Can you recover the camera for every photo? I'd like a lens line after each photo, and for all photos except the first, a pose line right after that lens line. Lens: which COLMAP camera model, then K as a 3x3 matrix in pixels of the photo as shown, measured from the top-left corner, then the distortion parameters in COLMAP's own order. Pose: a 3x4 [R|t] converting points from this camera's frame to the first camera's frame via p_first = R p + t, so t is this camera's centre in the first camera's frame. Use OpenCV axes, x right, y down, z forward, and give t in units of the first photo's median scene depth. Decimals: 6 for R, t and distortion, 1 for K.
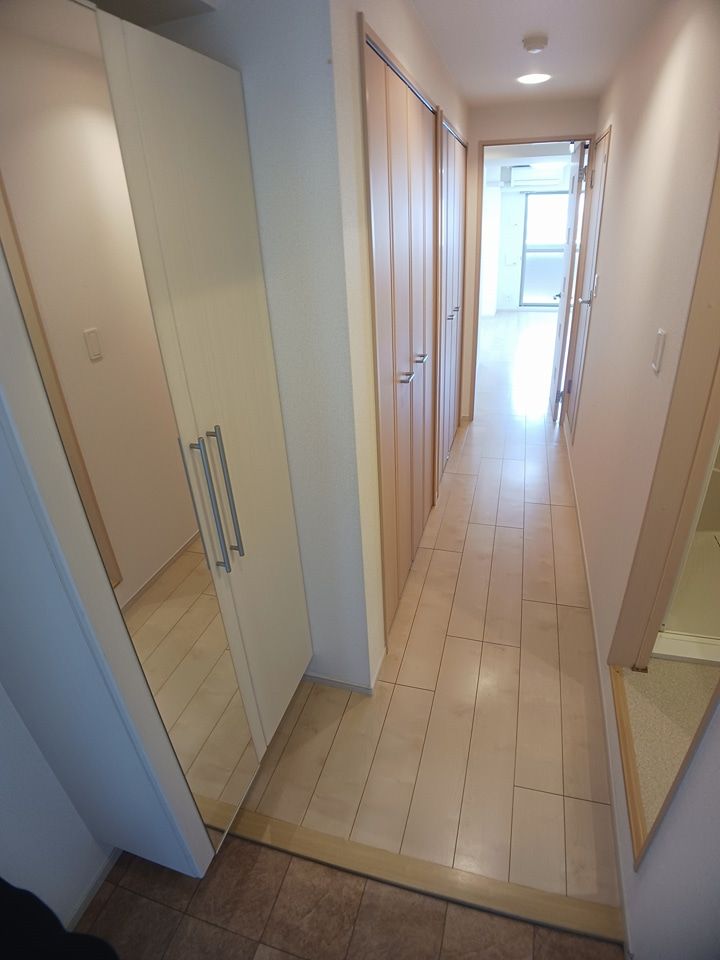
lens RADIAL K [[515.1, 0, 361.9], [0, 515.1, 479.5], [0, 0, 1]] dist [-0.069361, -0.001226]
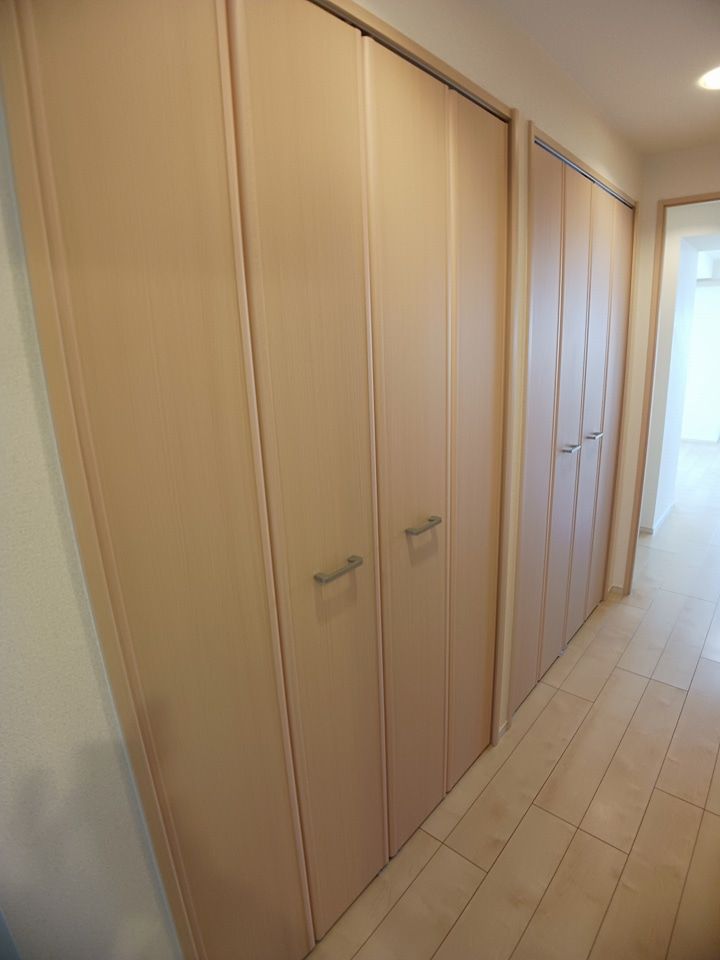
lens RADIAL K [[515.1, 0, 358.9], [0, 515.1, 478.7], [0, 0, 1]] dist [-0.069361, -0.001226]
pose [[0.907819, 0.125981, -0.399993, 0.181846], [-0.197381, 0.969916, -0.142491, -0.129691], [0.370008, 0.208307, 0.905374, 0.315089]]
